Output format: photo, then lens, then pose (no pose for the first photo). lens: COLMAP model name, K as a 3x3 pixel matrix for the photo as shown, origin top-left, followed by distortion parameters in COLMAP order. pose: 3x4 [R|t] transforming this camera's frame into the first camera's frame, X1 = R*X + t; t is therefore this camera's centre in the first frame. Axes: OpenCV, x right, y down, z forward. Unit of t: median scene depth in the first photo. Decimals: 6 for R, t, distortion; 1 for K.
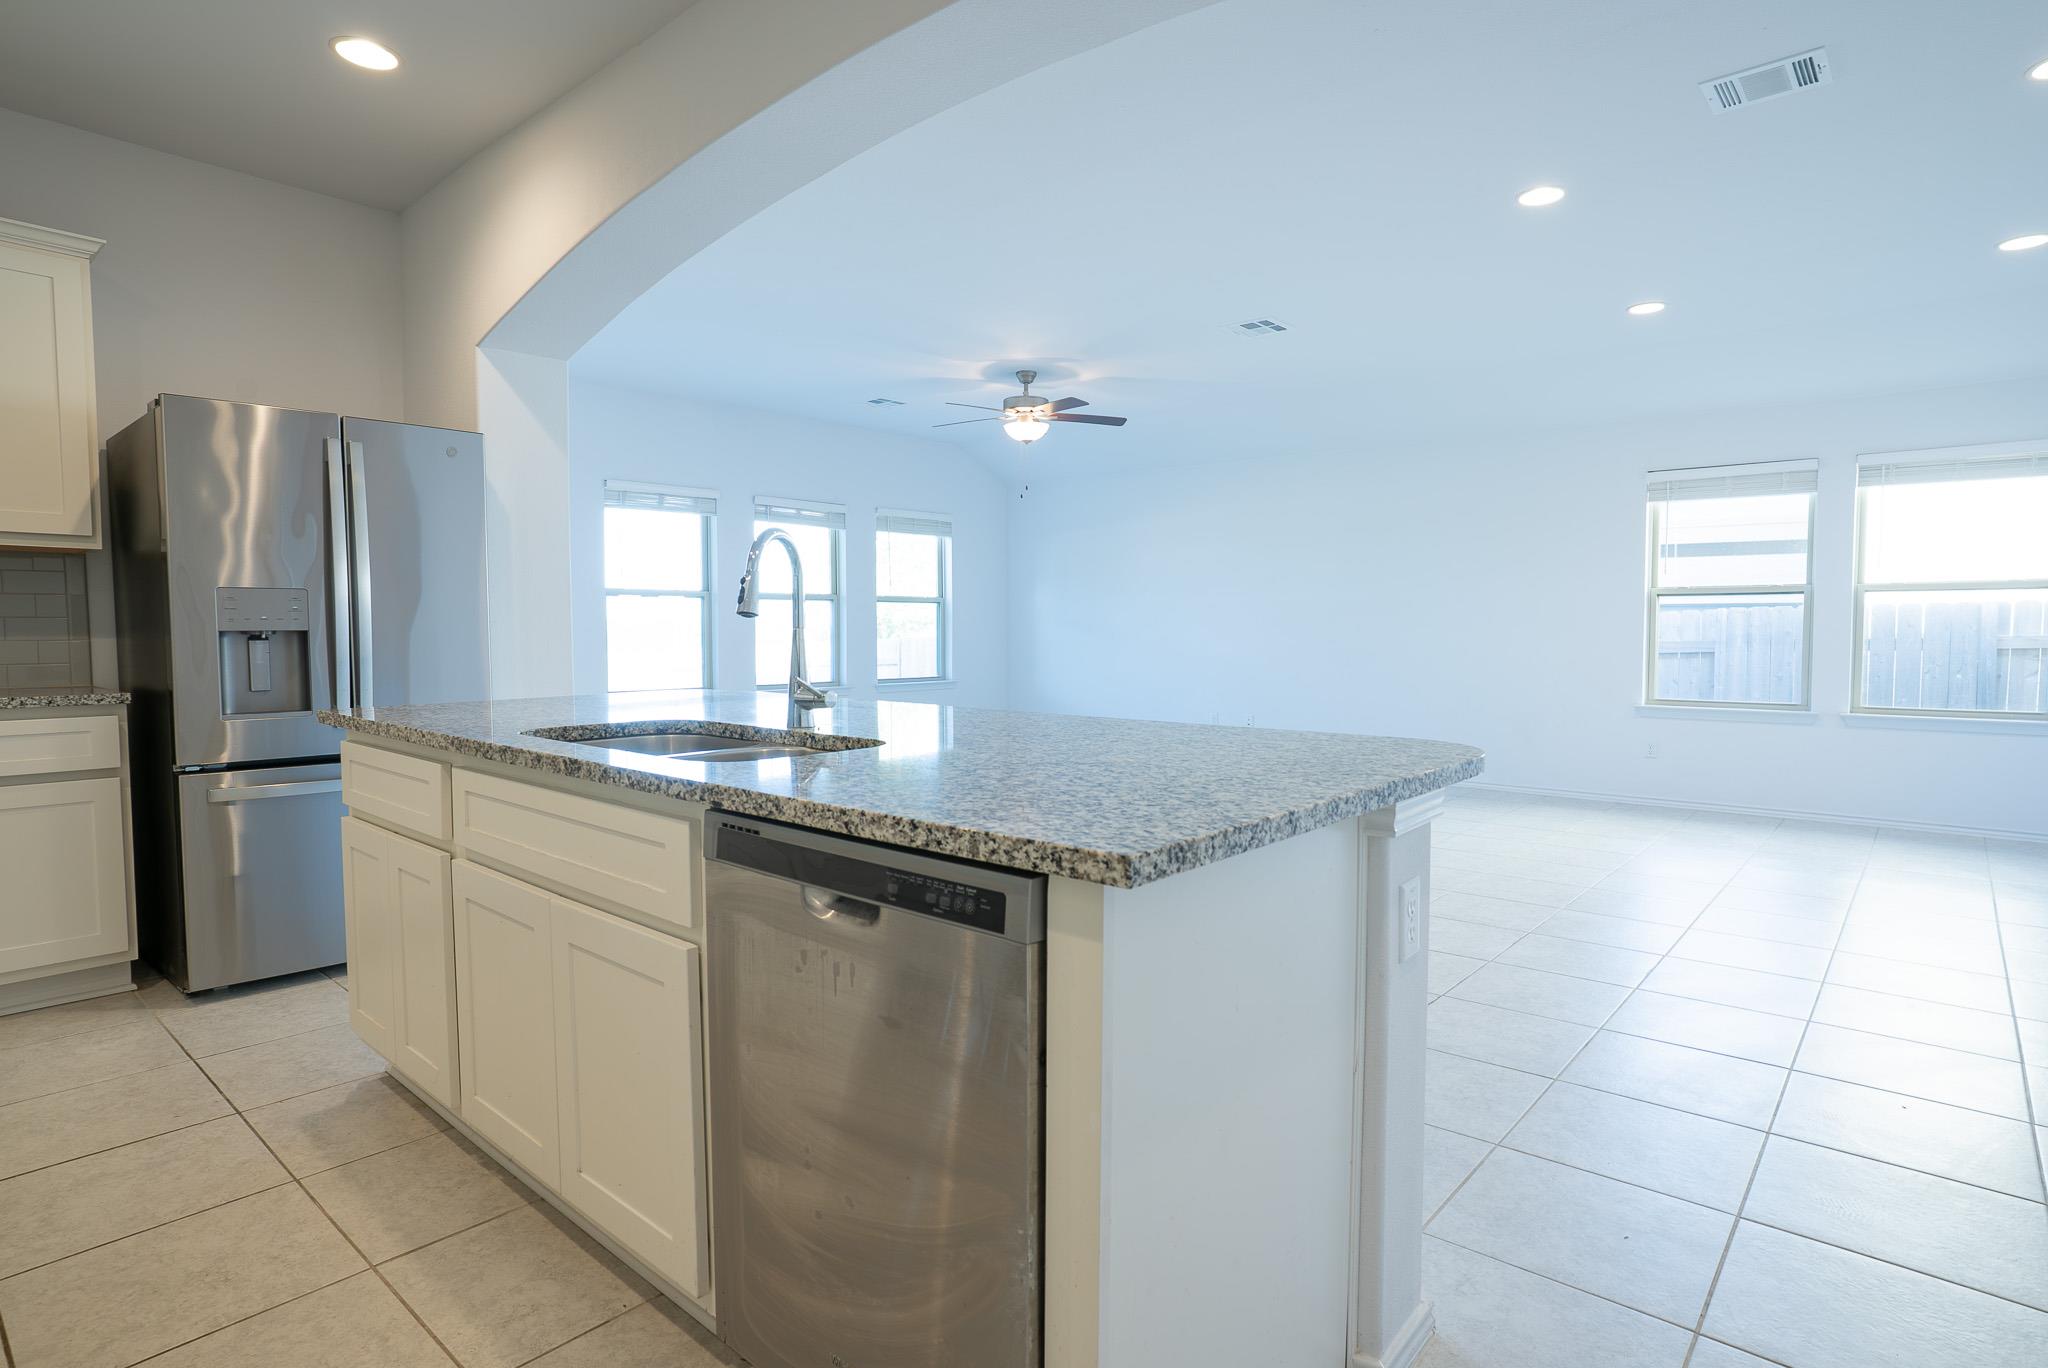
lens RADIAL K [[1088.7, 0, 1020.9], [0, 1088.7, 682.6], [0, 0, 1]] dist [-0.051998, 0.026186]
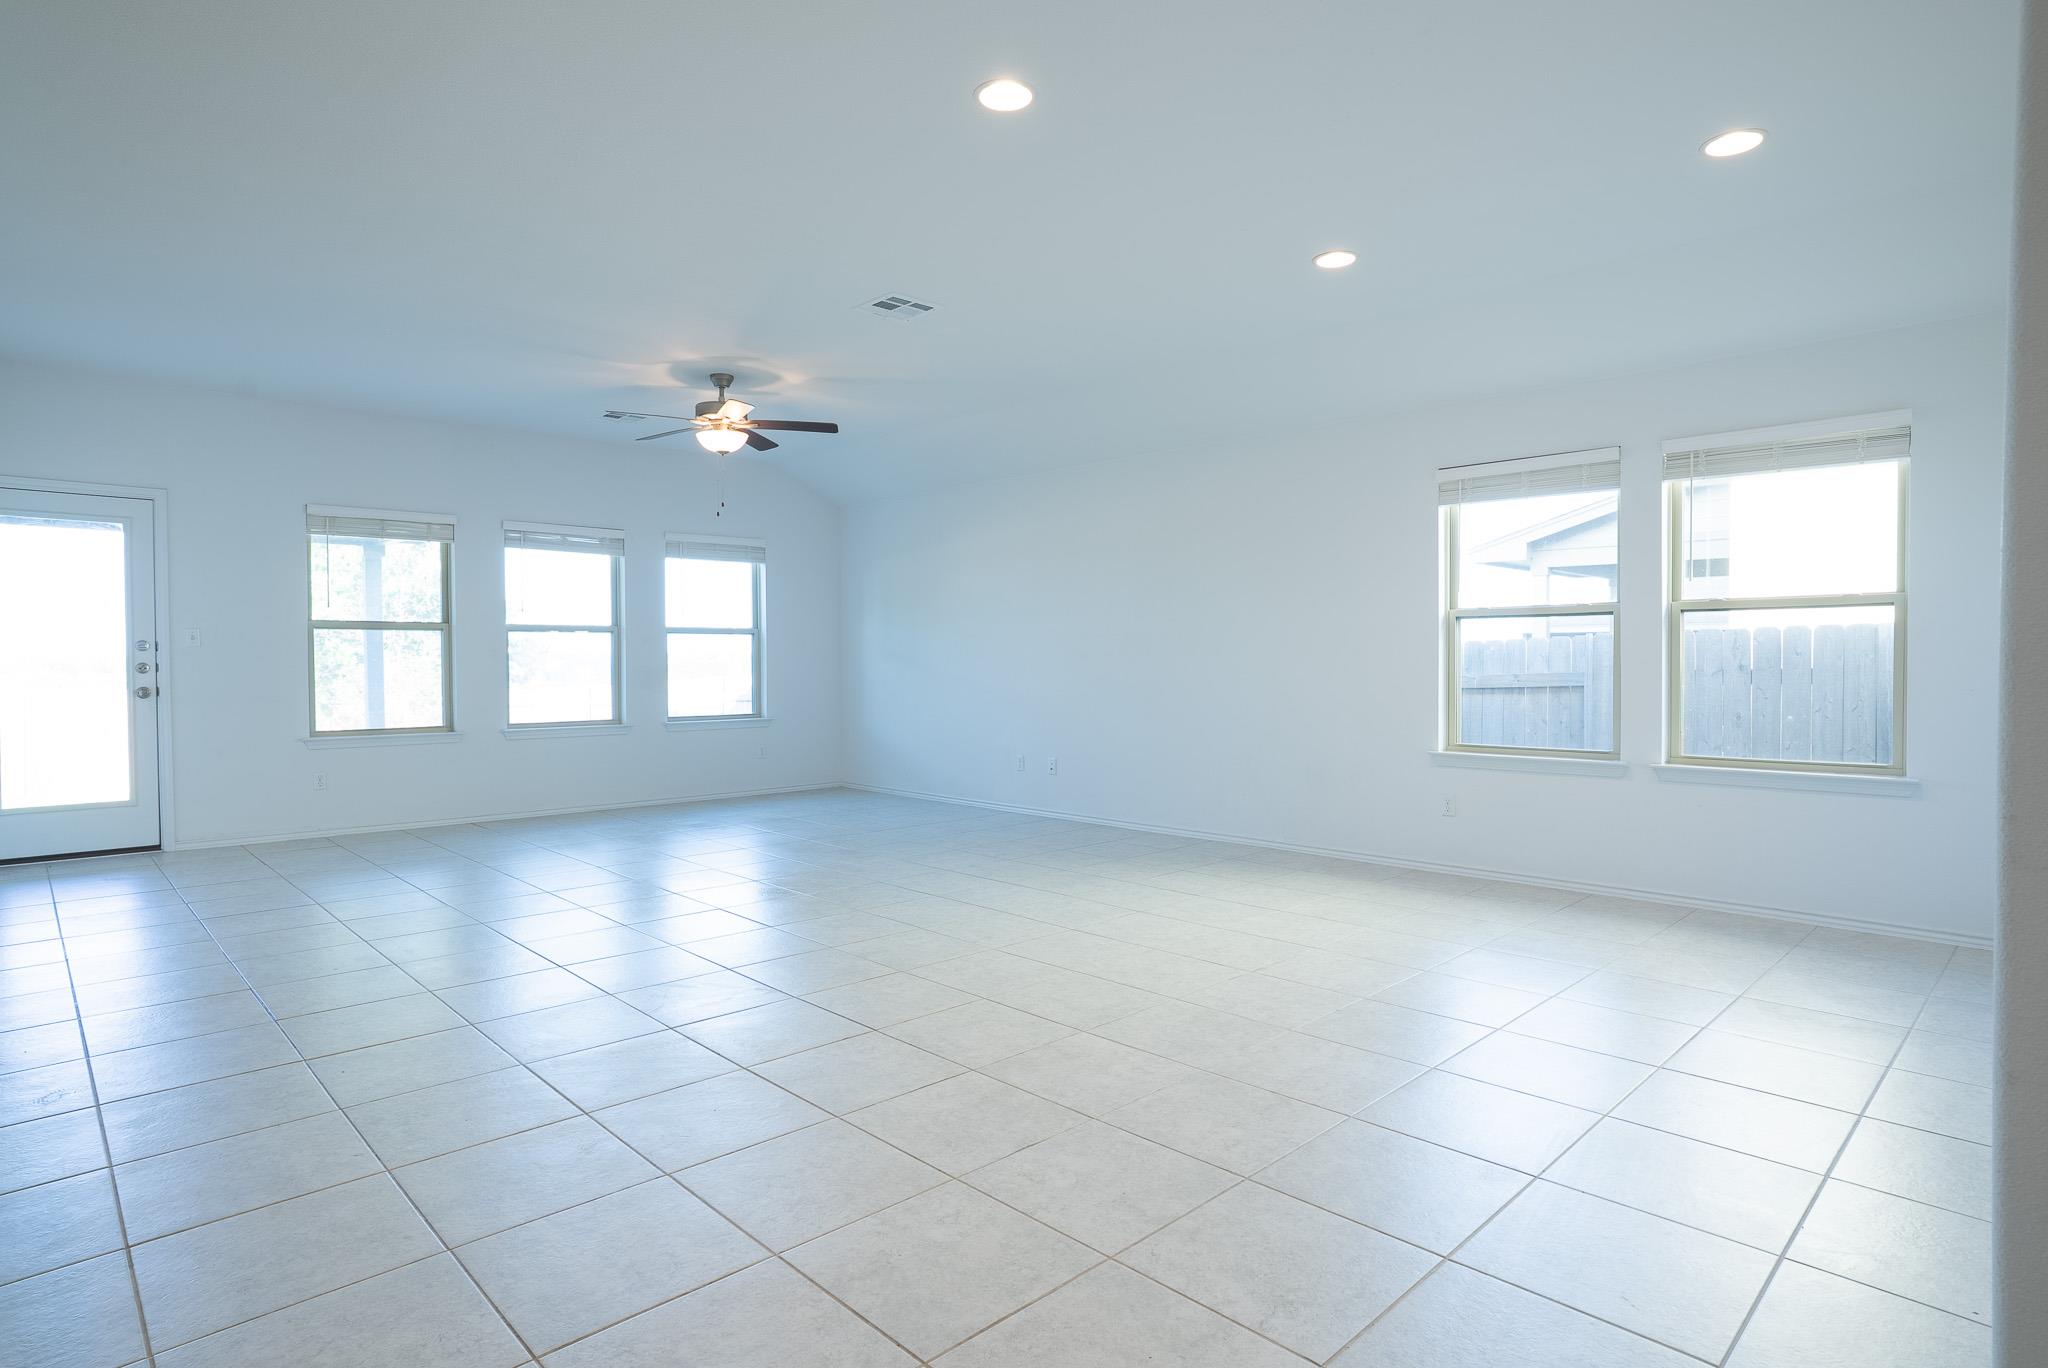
lens RADIAL K [[1088.7, 0, 1015.8], [0, 1088.7, 671.3], [0, 0, 1]] dist [-0.051998, 0.026186]
pose [[0.996835, -0.002754, -0.079450, 0.315413], [-0.000601, 0.999110, -0.042177, -0.005182], [0.079496, 0.042091, 0.995946, 0.142199]]
